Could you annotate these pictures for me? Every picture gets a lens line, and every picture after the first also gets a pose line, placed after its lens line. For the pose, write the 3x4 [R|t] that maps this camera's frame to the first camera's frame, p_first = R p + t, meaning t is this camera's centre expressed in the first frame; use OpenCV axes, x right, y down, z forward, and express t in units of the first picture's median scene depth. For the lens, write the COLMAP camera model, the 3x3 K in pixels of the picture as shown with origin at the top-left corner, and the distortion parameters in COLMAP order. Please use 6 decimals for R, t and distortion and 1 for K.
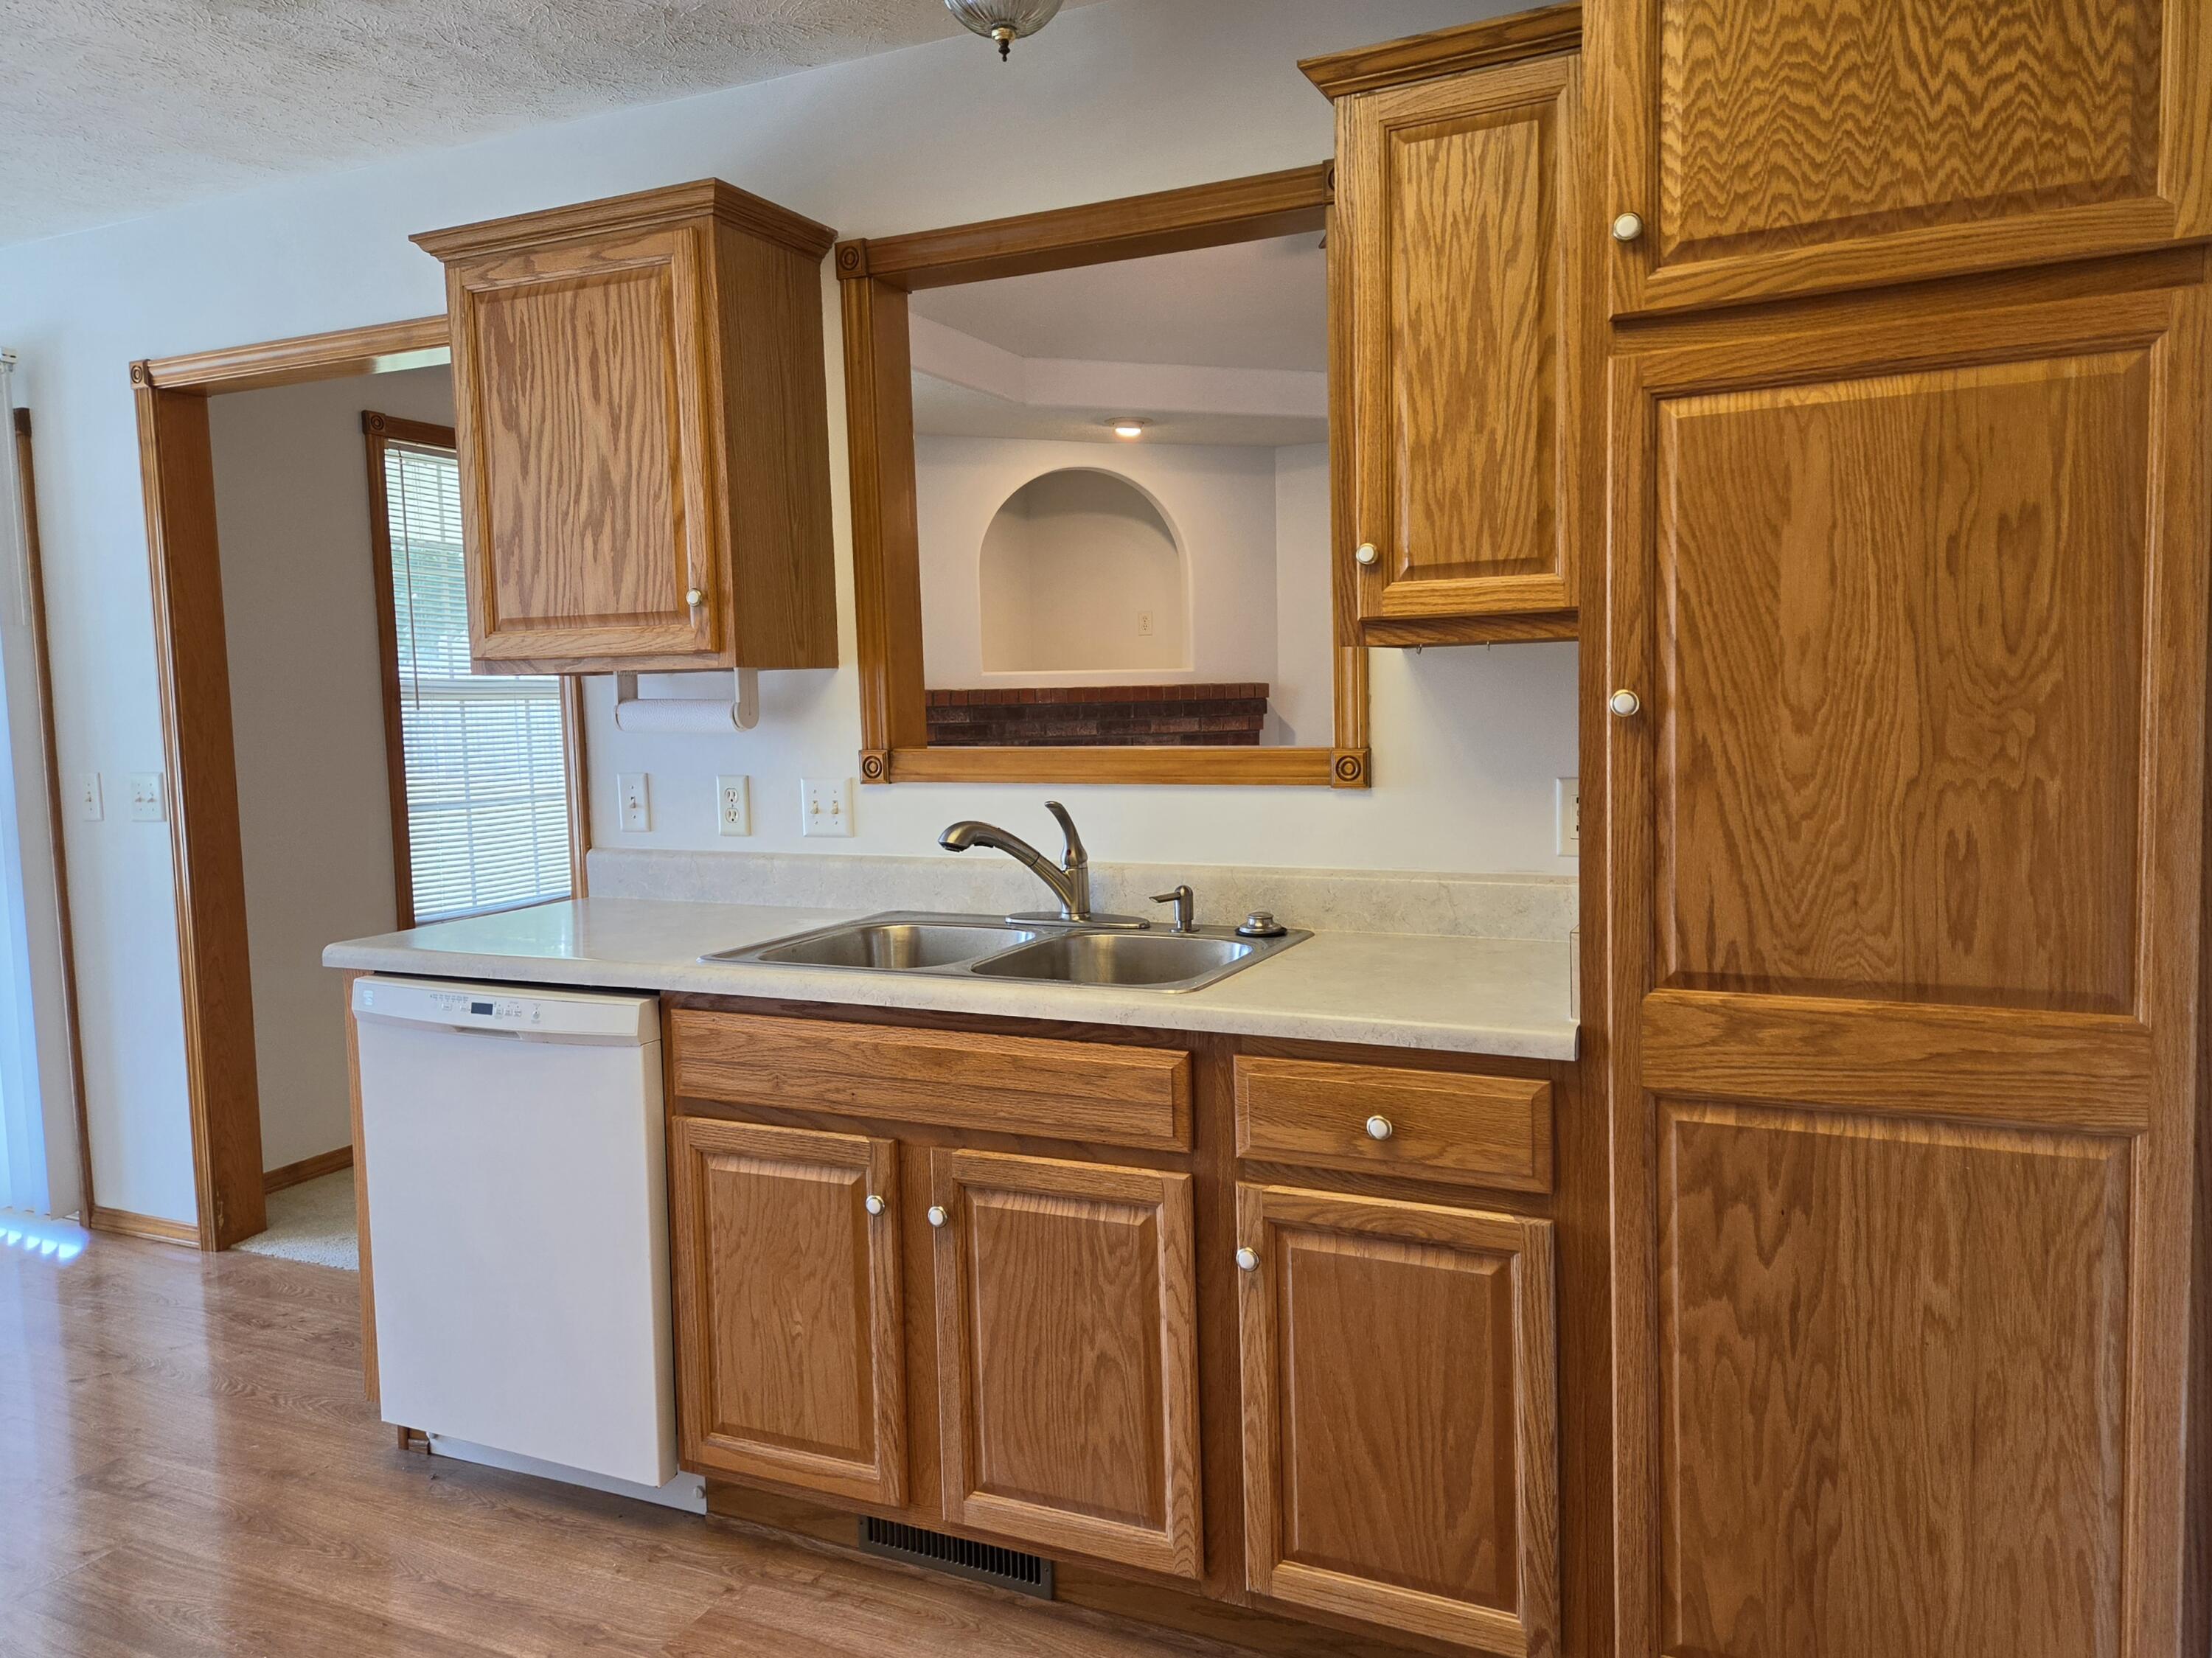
lens RADIAL K [[1534.7, 0, 1109.4], [0, 1534.7, 818.6], [0, 0, 1]] dist [0.070206, -0.041286]
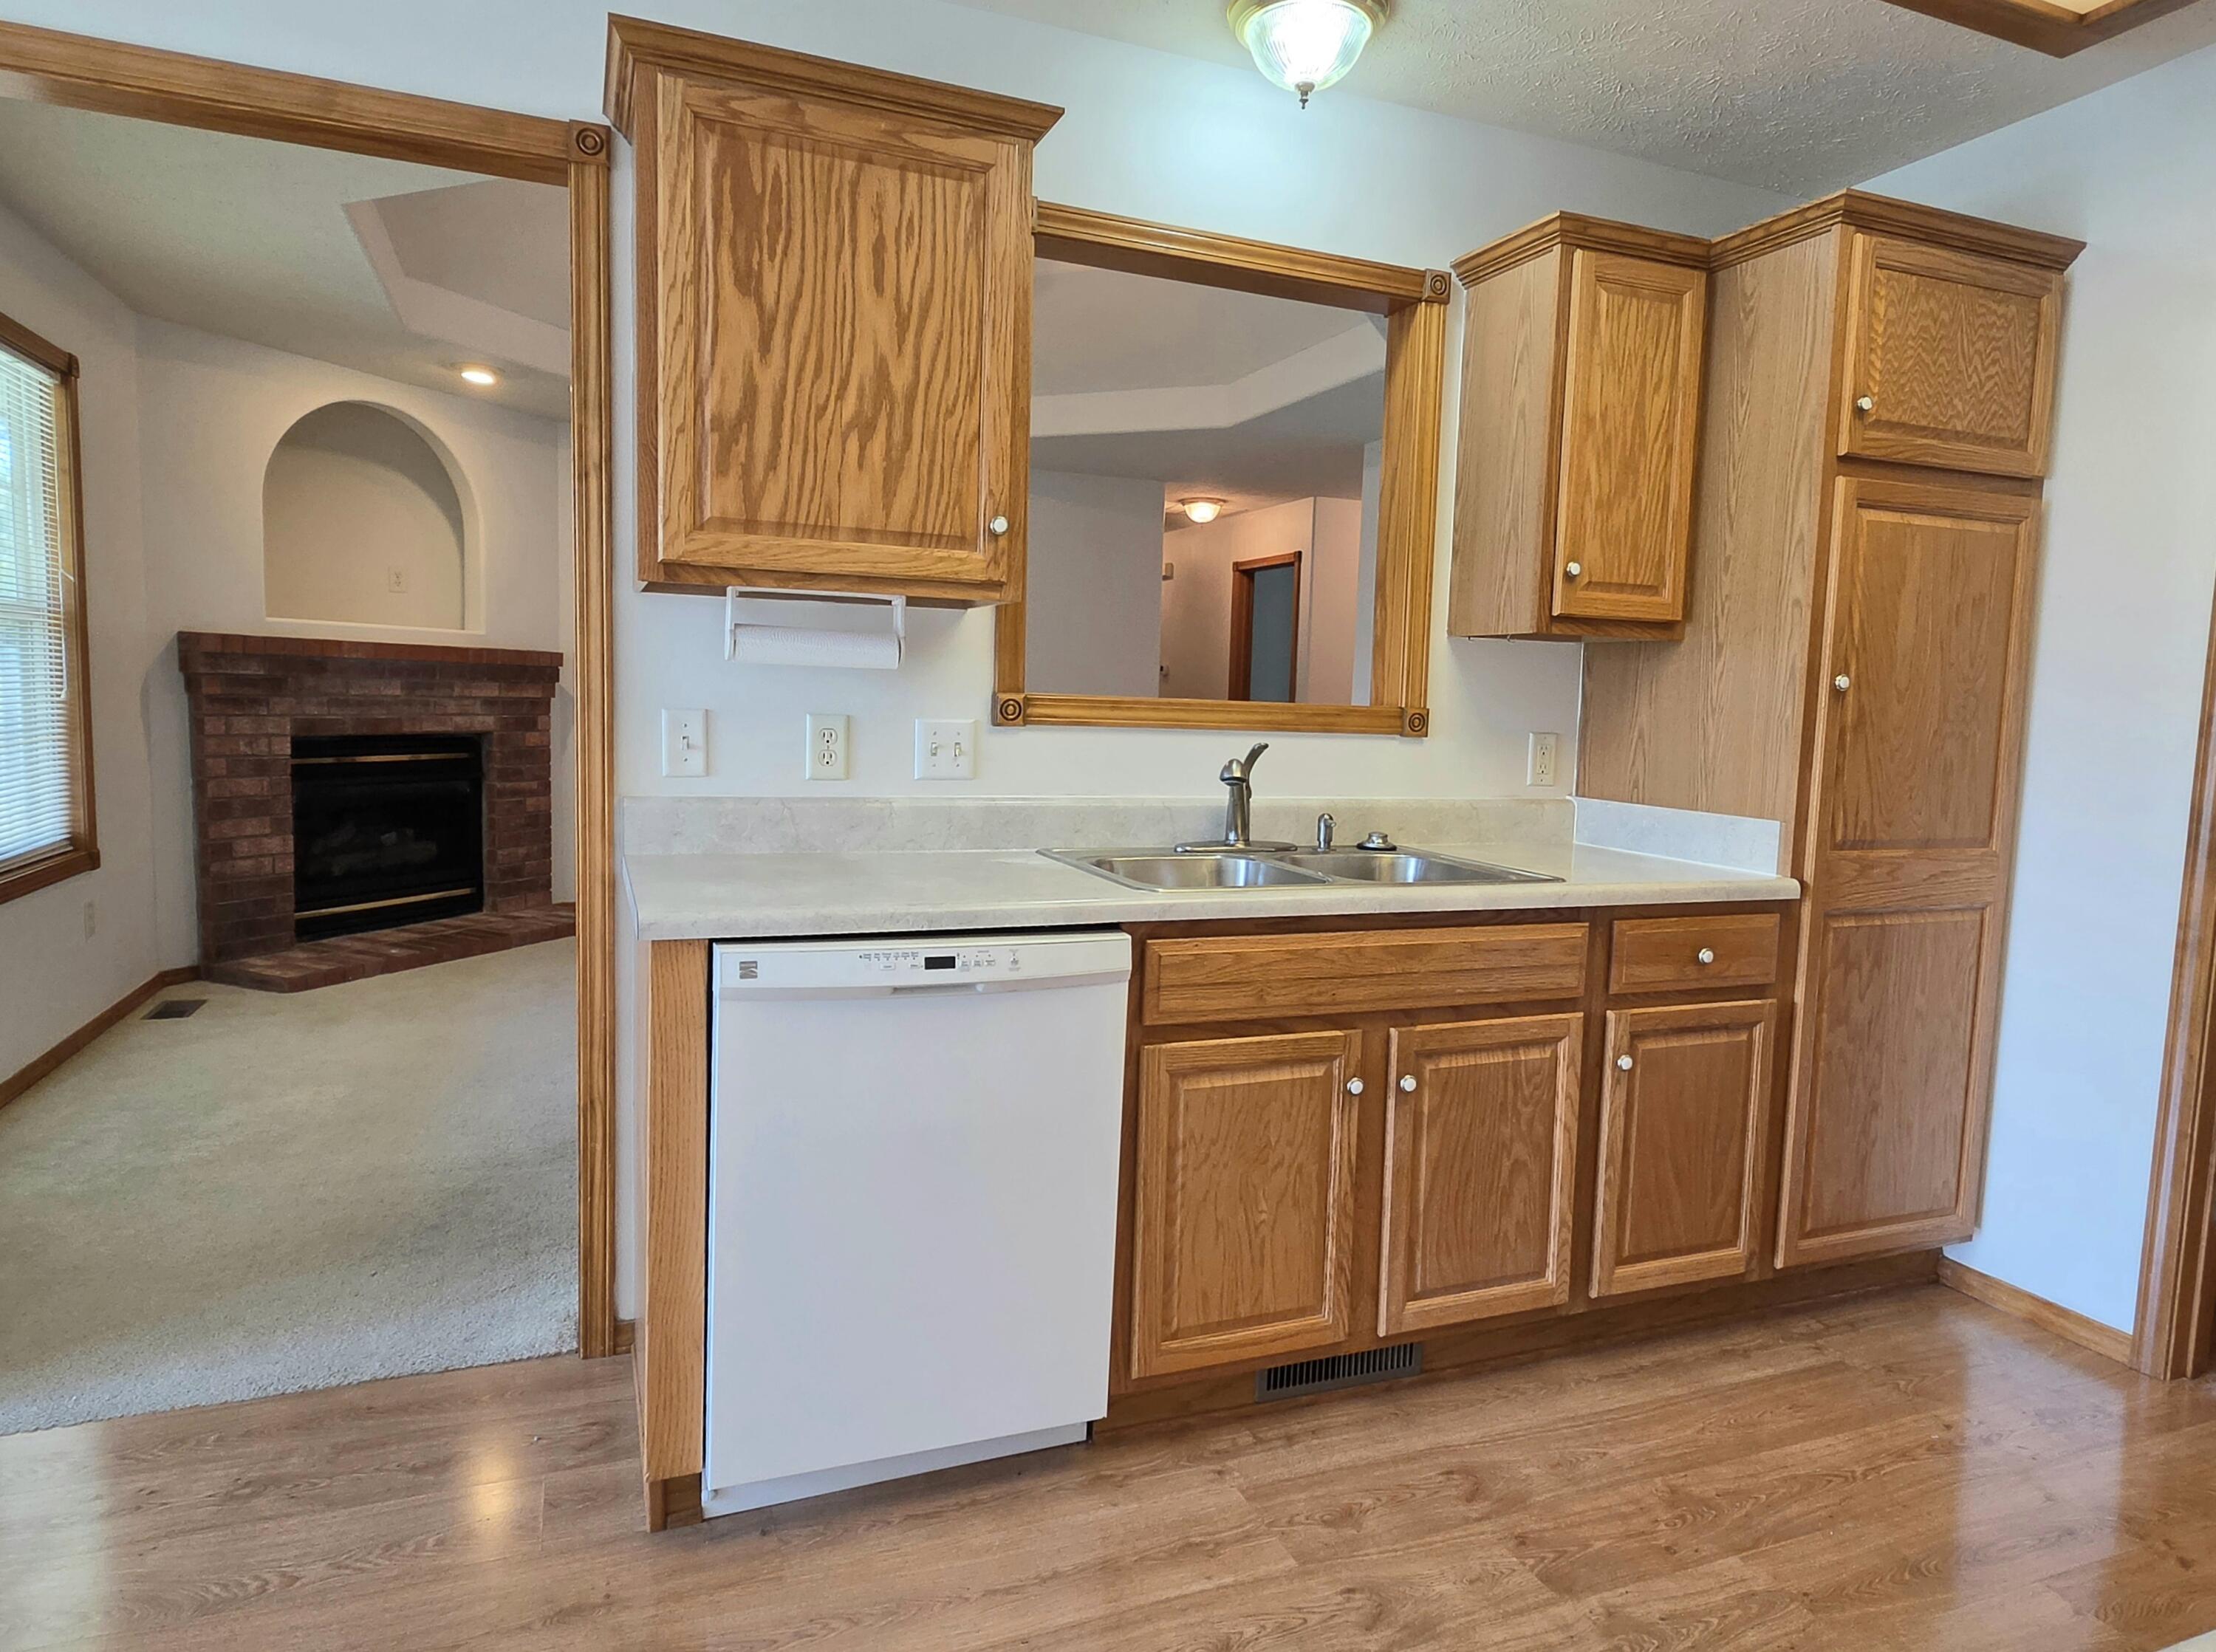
lens RADIAL K [[1339.1, 0, 1108.0], [0, 1339.1, 826.0], [0, 0, 1]] dist [-0.007862, 0.018302]
pose [[0.684614, -0.025523, 0.728459, -0.988999], [0.011043, 0.999635, 0.024646, 0.028670], [-0.728822, -0.008829, 0.684646, 0.445993]]
